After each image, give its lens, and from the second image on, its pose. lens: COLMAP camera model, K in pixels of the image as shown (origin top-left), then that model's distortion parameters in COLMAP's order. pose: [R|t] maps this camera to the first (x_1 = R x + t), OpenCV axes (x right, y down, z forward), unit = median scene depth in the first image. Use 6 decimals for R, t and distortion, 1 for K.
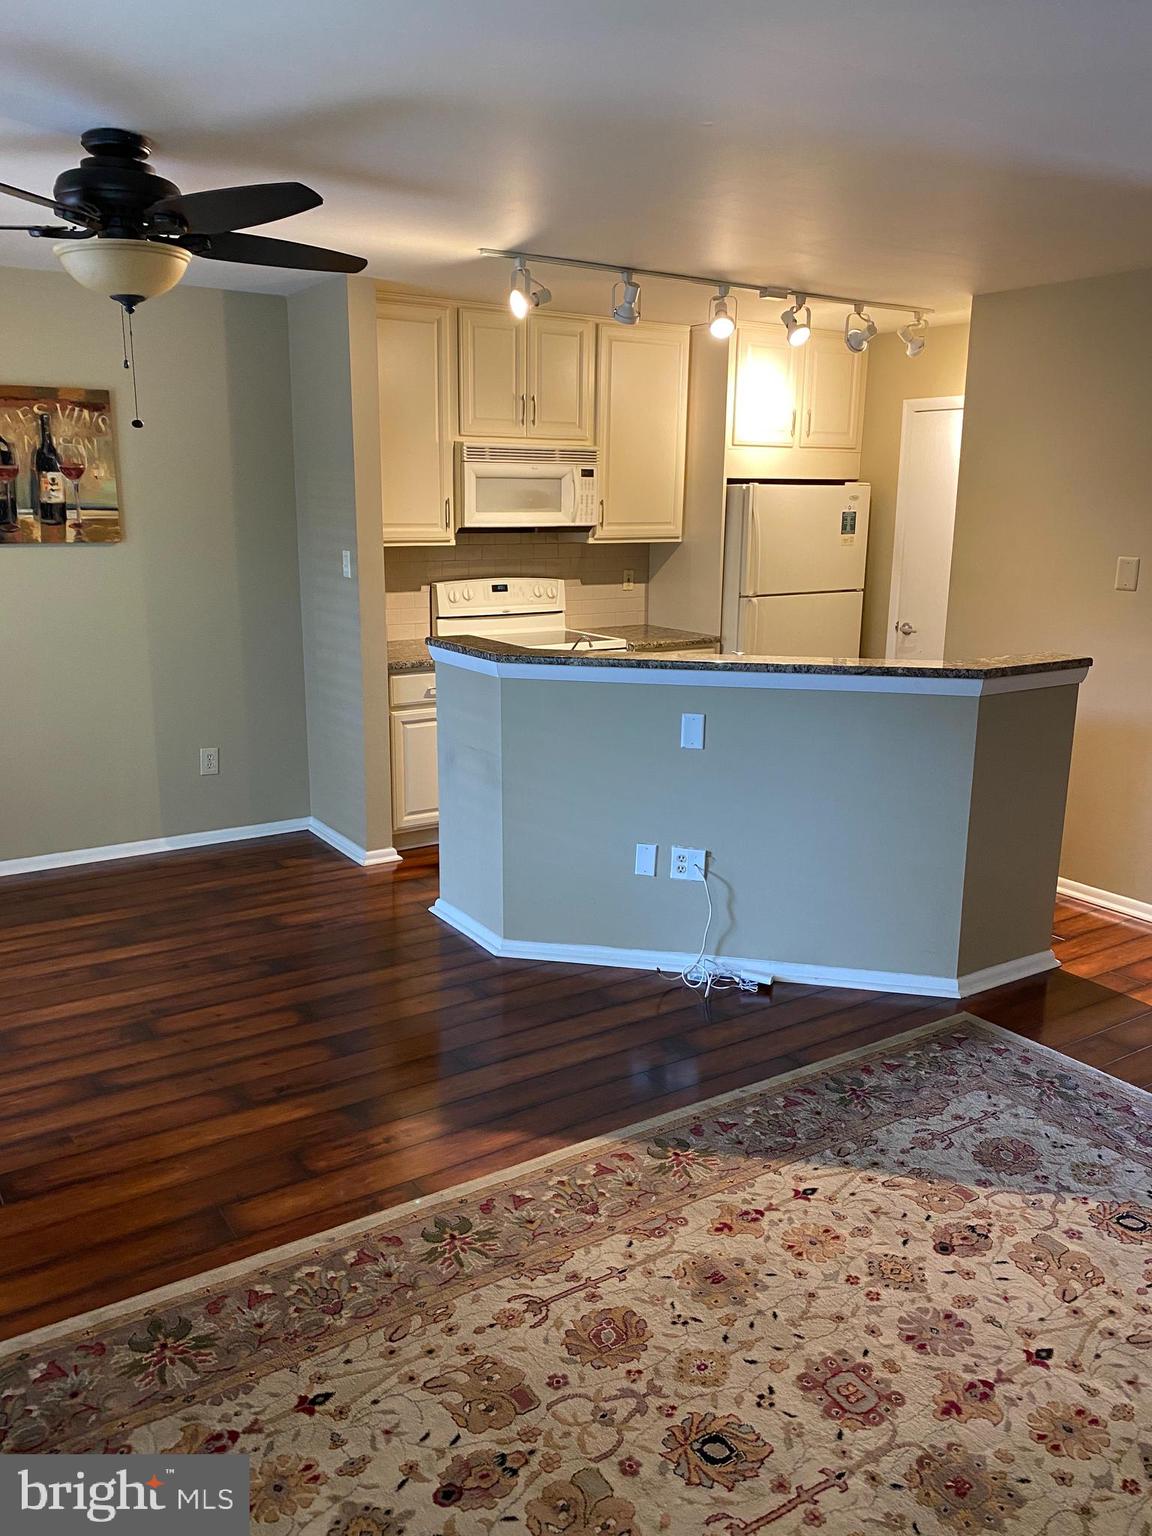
lens RADIAL K [[1221.9, 0, 581.5], [0, 1221.9, 768.8], [0, 0, 1]] dist [0.002953, 0.012296]
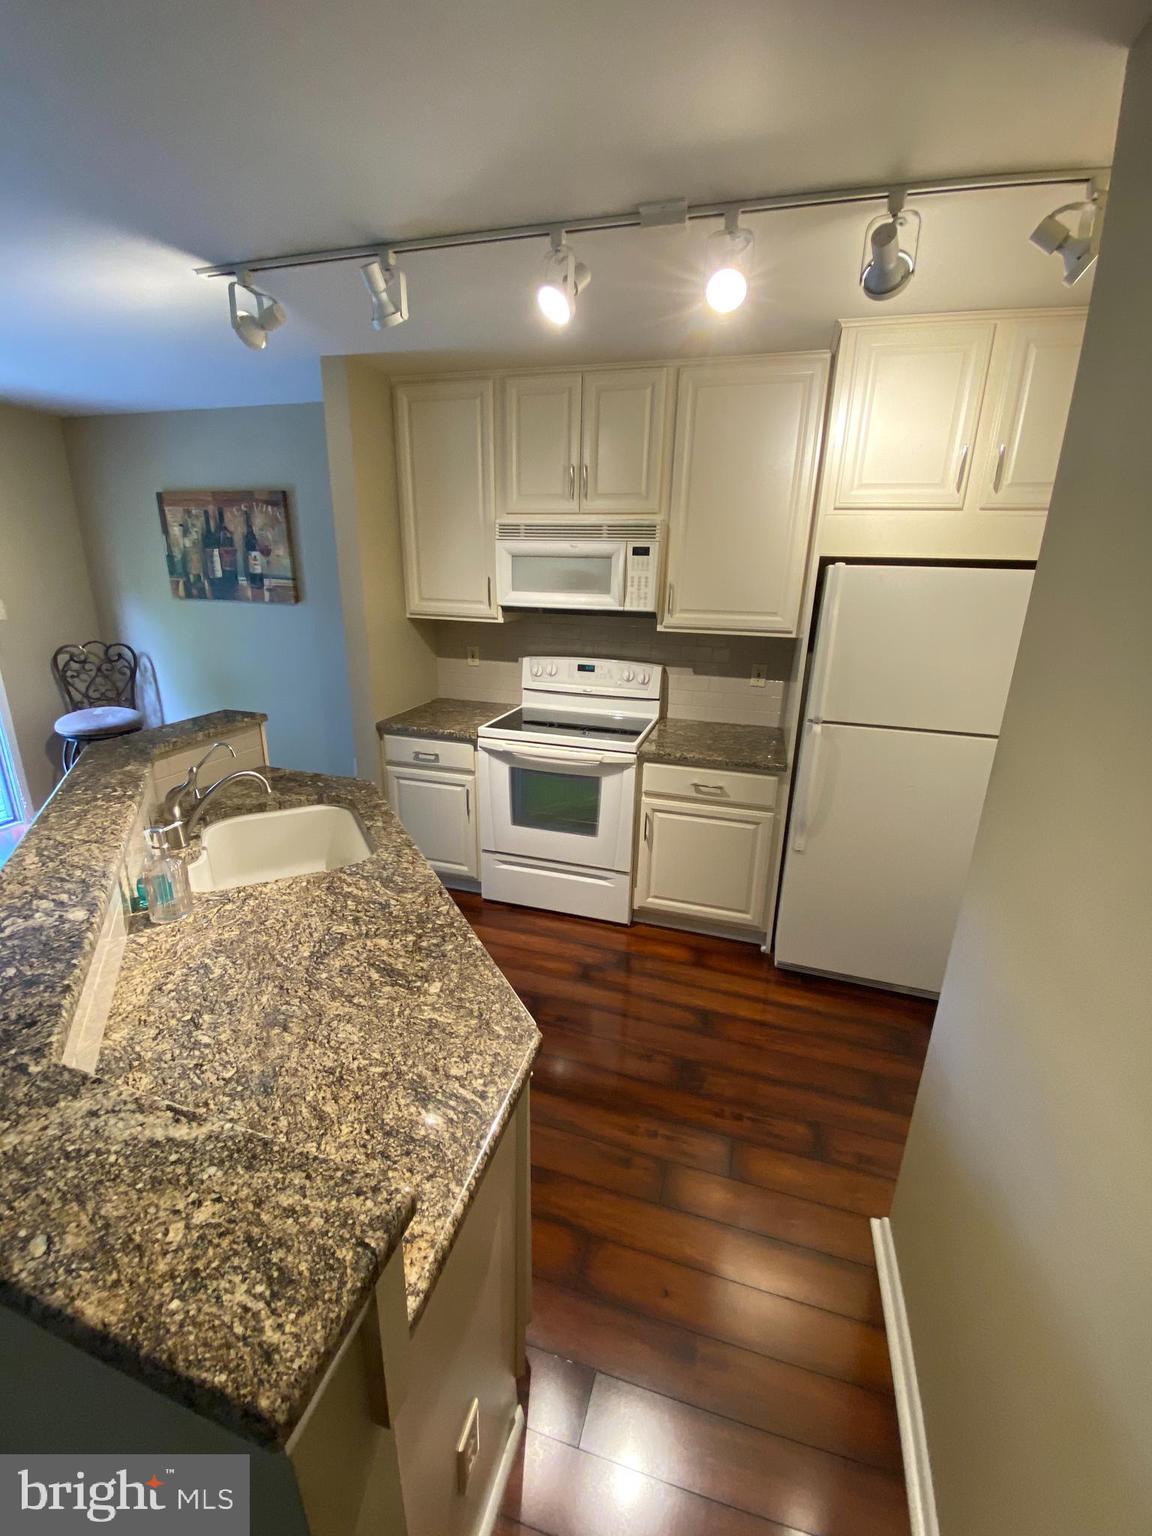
lens RADIAL K [[641.9, 0, 575.8], [0, 641.9, 766.9], [0, 0, 1]] dist [-0.002793, -0.002501]
pose [[0.637497, 0.234434, -0.733920, 0.322998], [-0.190538, 0.970965, 0.144648, -0.135921], [0.746520, 0.047627, 0.663656, 0.607779]]
